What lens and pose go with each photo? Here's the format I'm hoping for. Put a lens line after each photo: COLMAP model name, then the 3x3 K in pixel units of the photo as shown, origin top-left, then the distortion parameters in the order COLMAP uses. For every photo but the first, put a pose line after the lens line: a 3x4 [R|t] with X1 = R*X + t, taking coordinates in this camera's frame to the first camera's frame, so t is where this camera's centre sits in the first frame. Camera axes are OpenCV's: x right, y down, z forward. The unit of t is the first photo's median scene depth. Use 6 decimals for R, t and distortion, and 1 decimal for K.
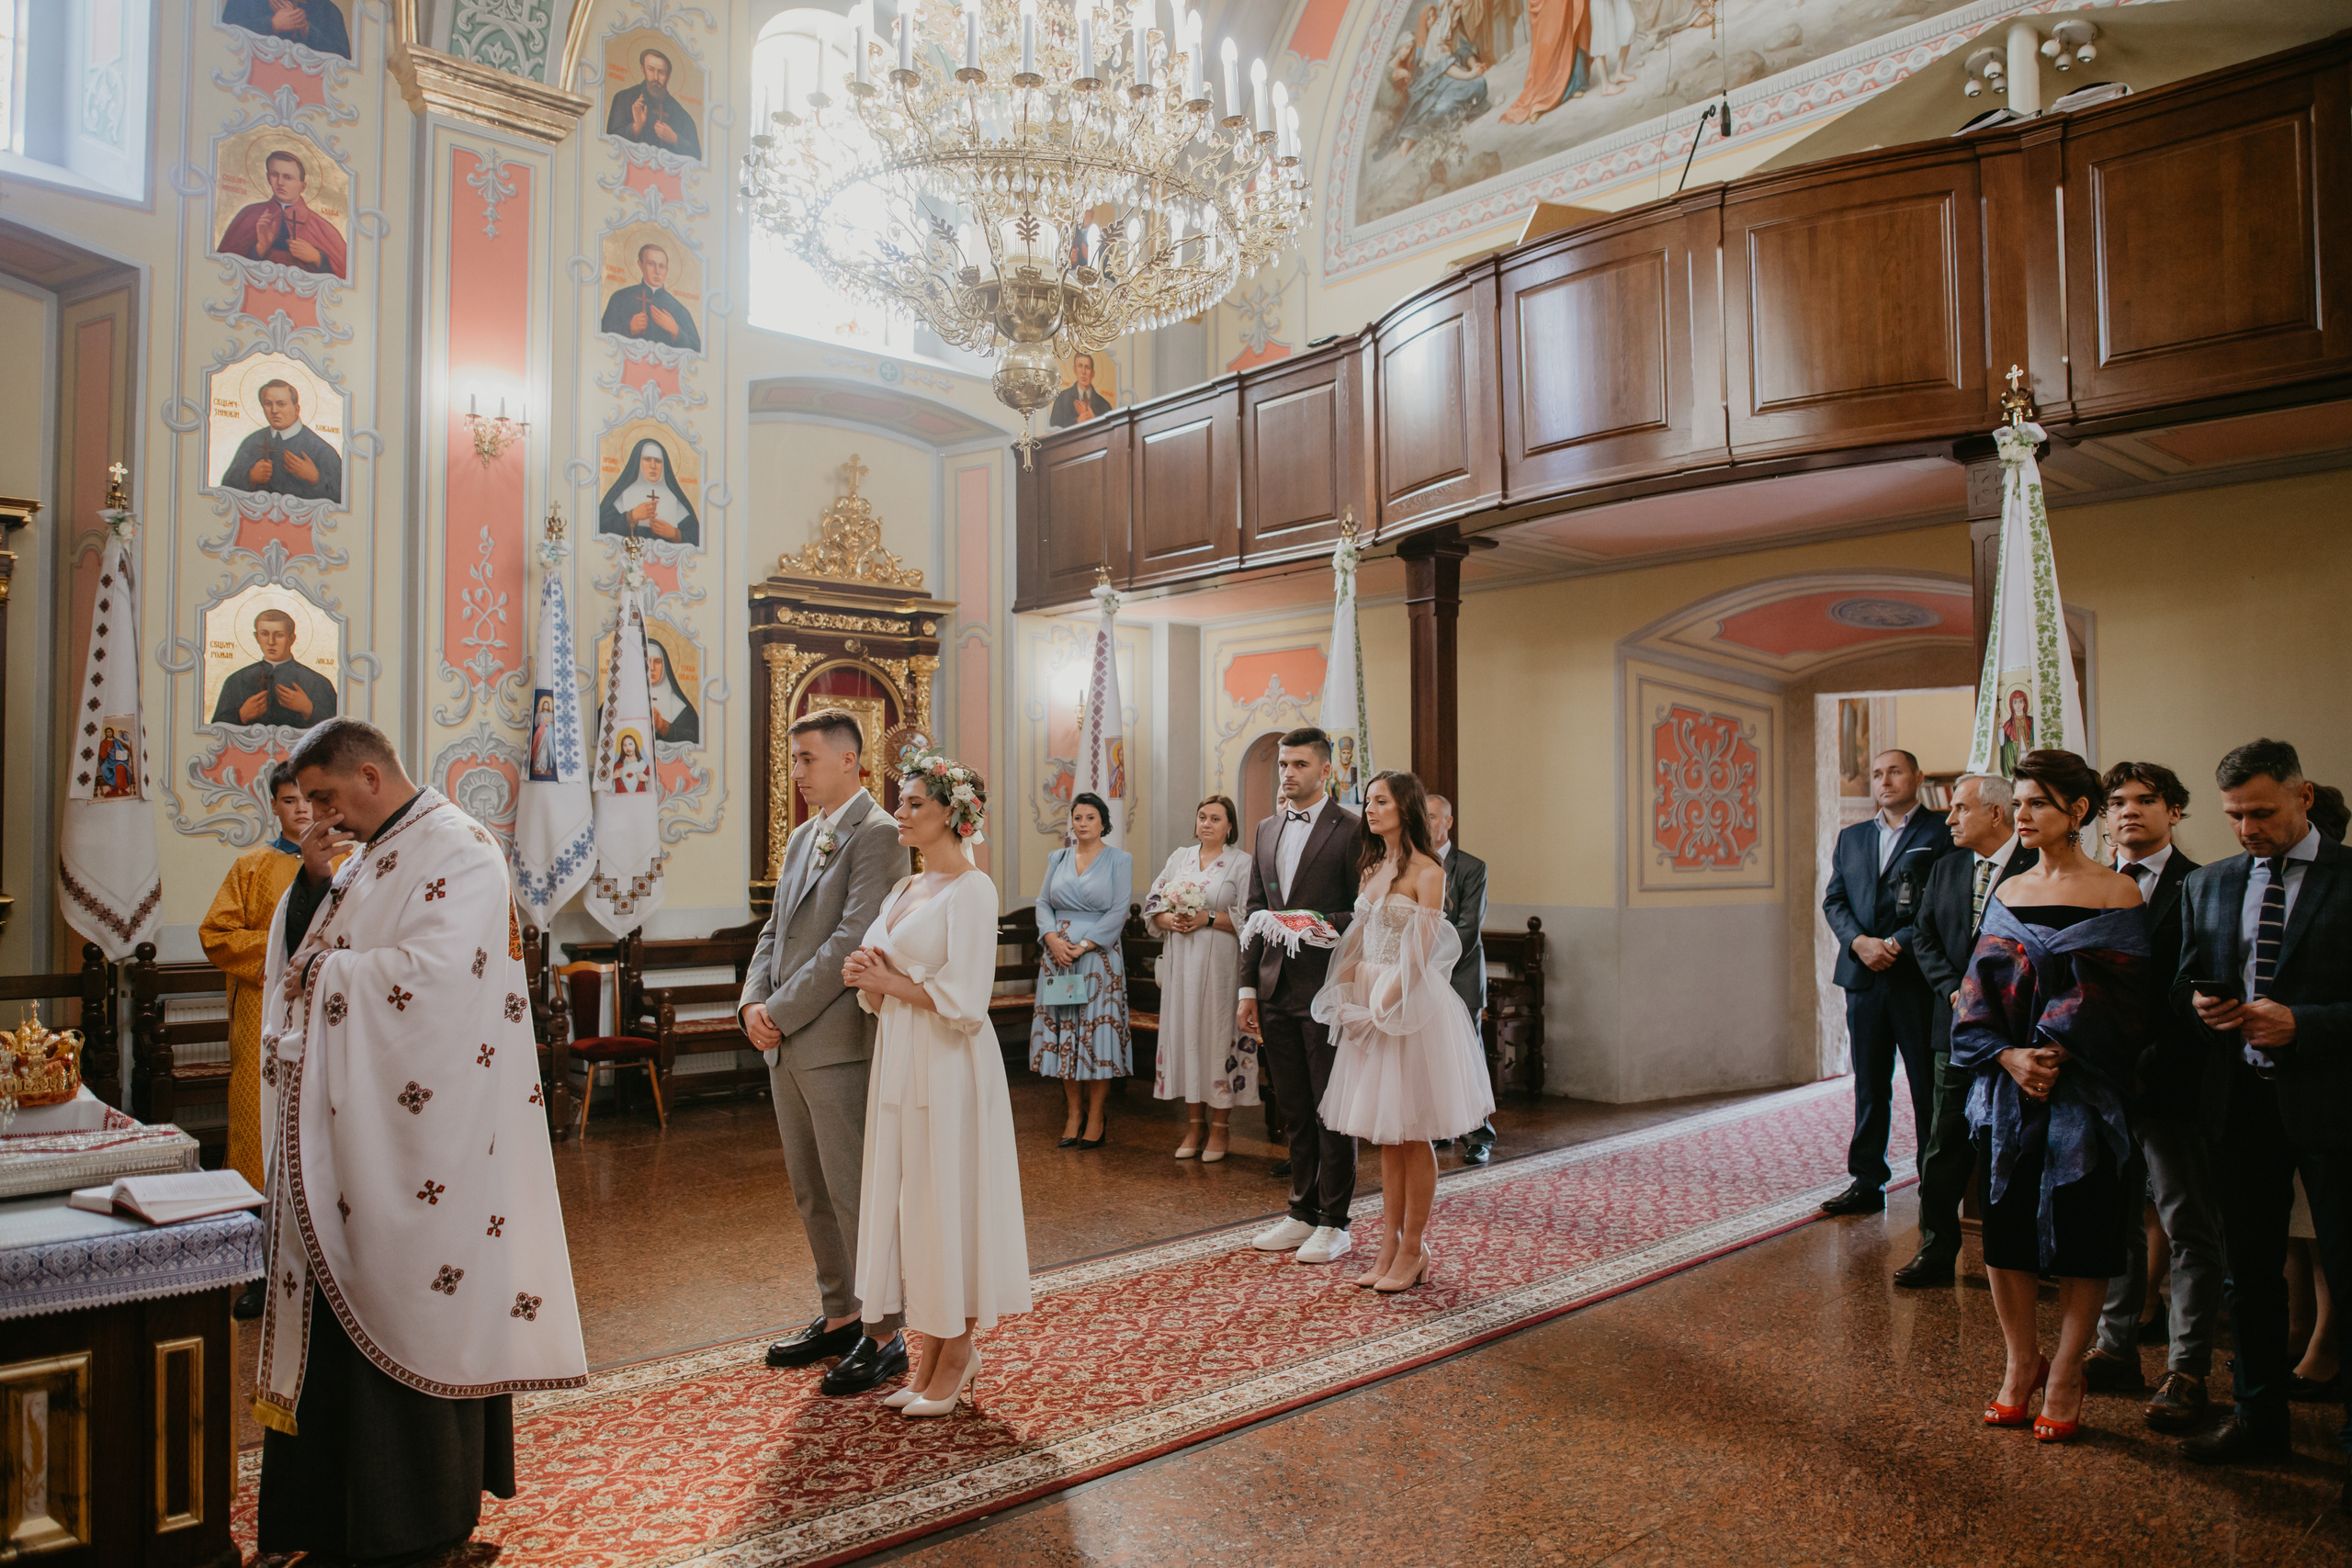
lens RADIAL K [[1606.1, 0, 1177.3], [0, 1606.1, 780.7], [0, 0, 1]] dist [-0.067088, 0.029138]
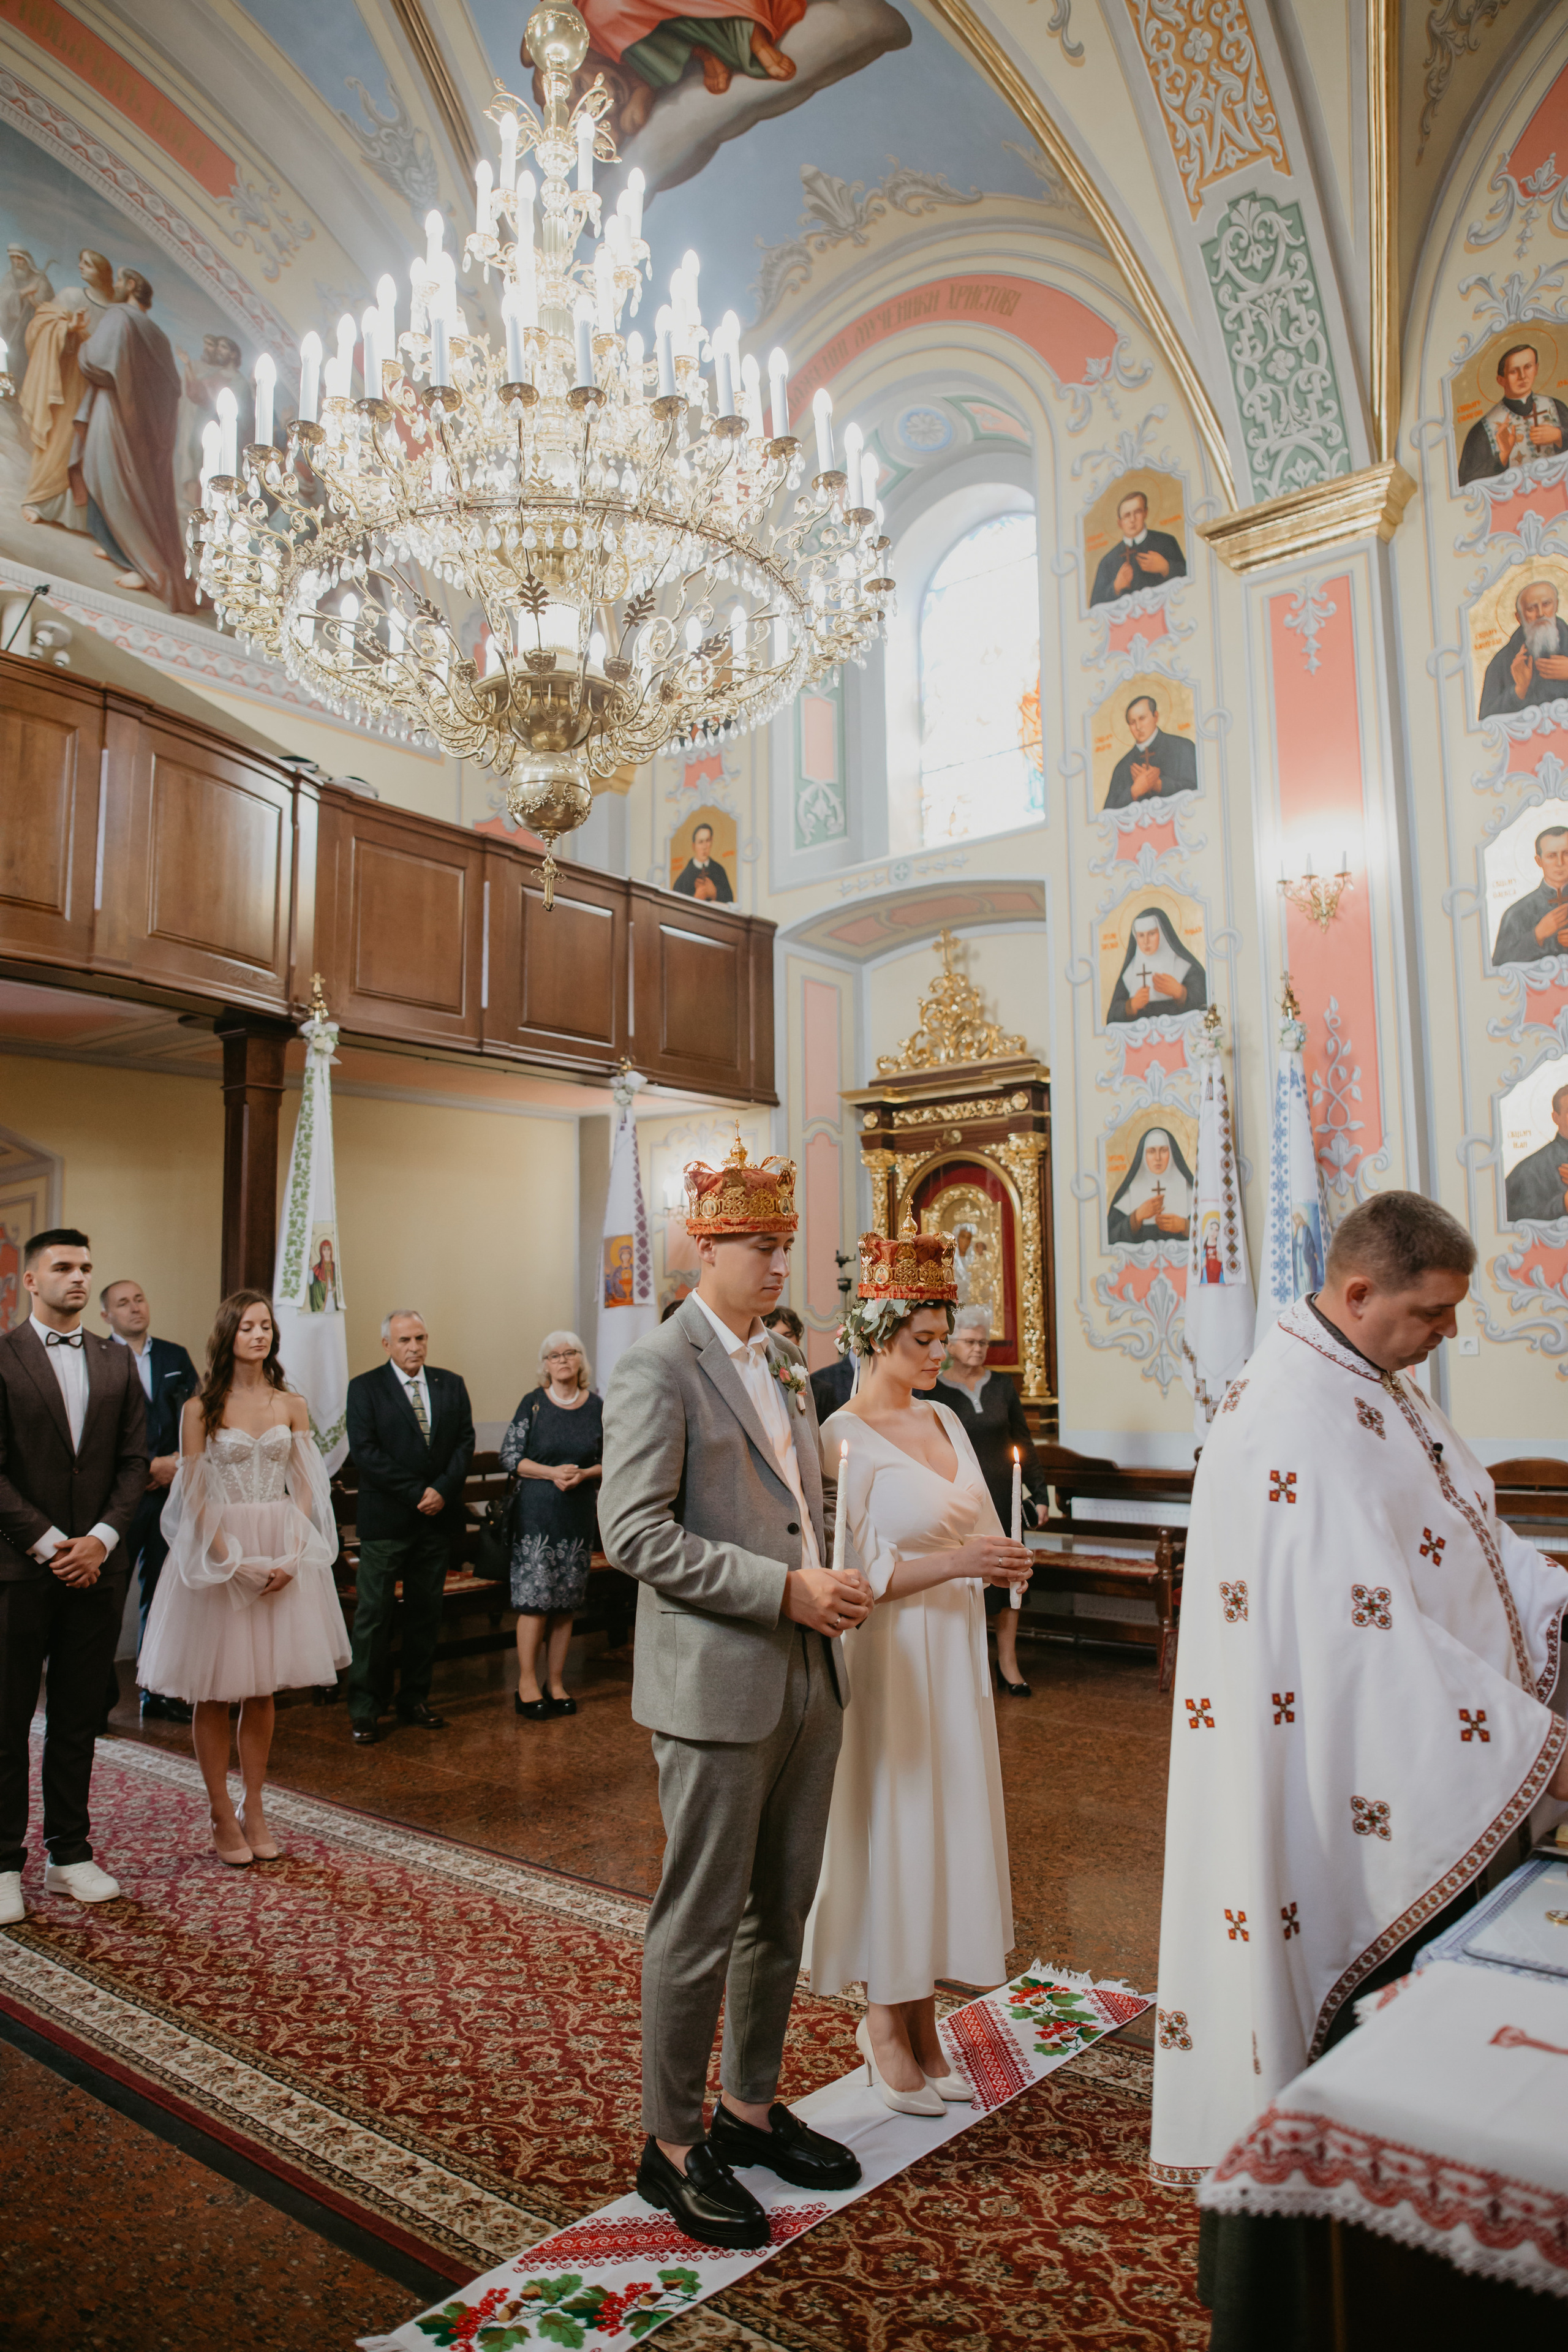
lens RADIAL K [[1606.3, 0, 778.8], [0, 1606.3, 1176.9], [0, 0, 1]] dist [-0.067088, 0.029138]
pose [[-0.128346, 0.106852, 0.985956, -0.507357], [-0.018474, 0.993749, -0.110102, 0.016388], [-0.991557, -0.032345, -0.125570, 0.561378]]
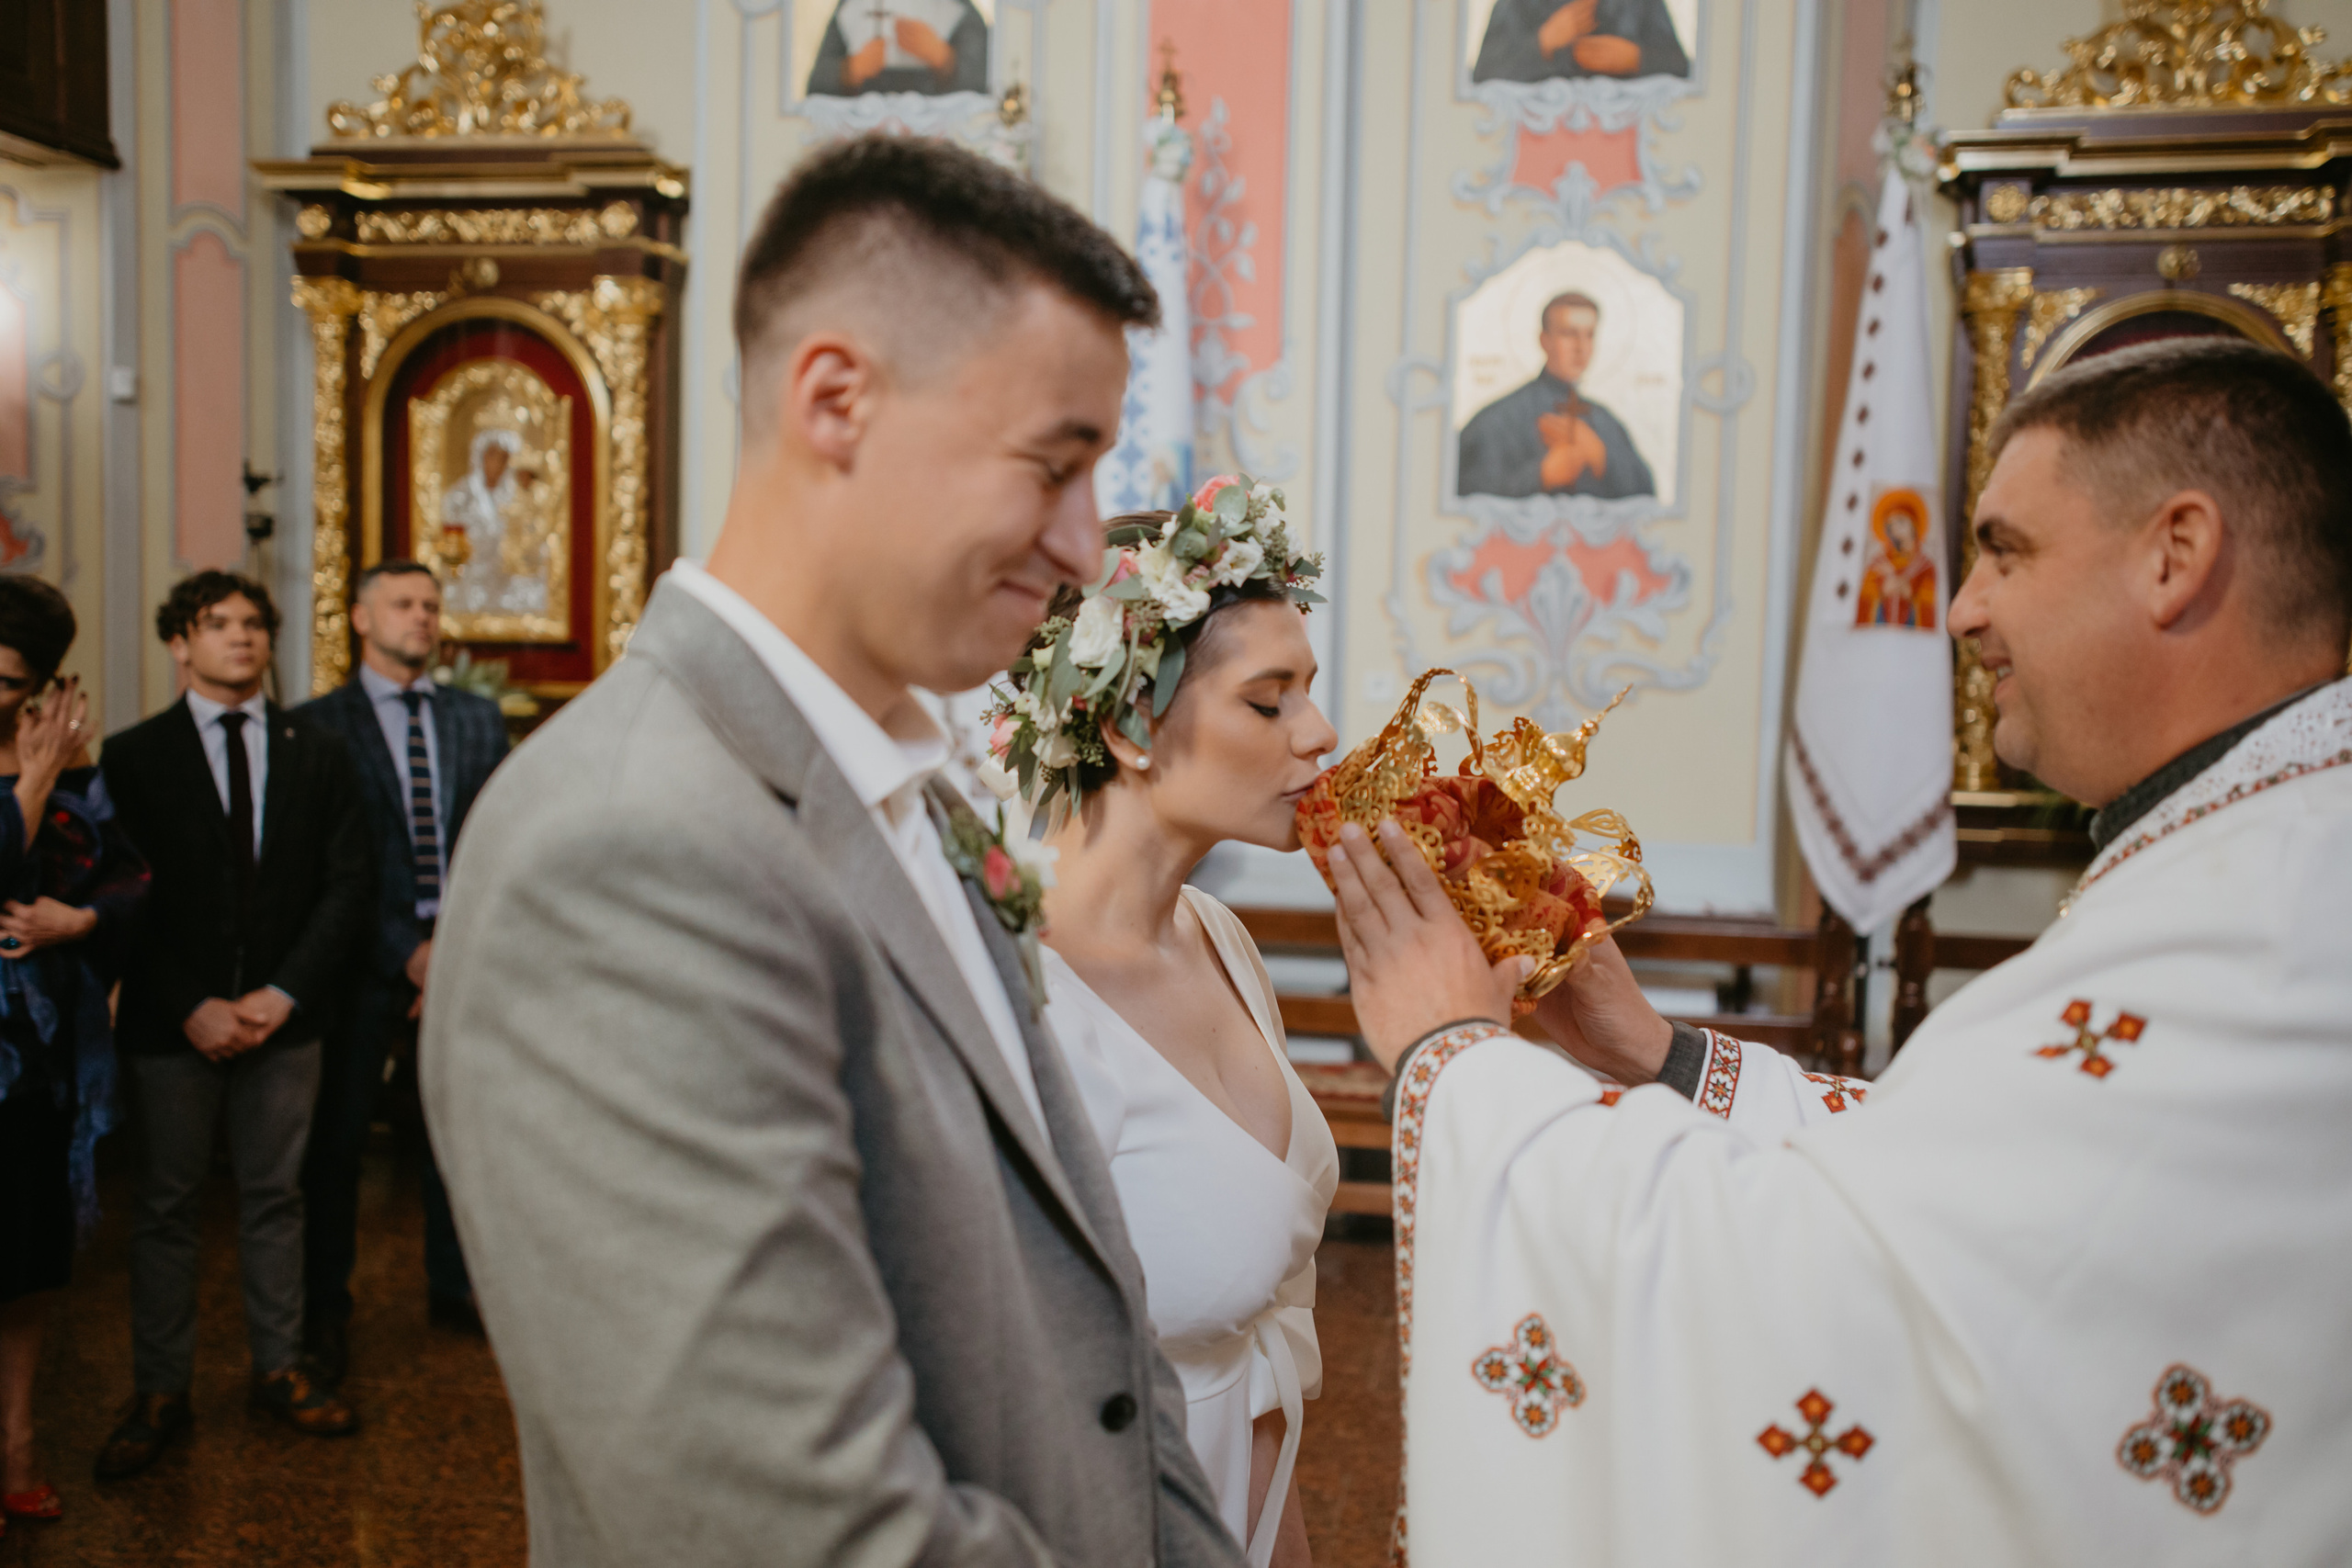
lens RADIAL K [[2118.7, 0, 1170.1], [0, 2118.7, 772.4], [0, 0, 1]] dist [0.036552, 0.027371]
pose [[-0.602219, -0.063600, 0.795794, -0.246529], [-0.050767, 0.997855, 0.041330, 0.008564], [-0.796715, -0.015510, -0.604156, 0.585102]]
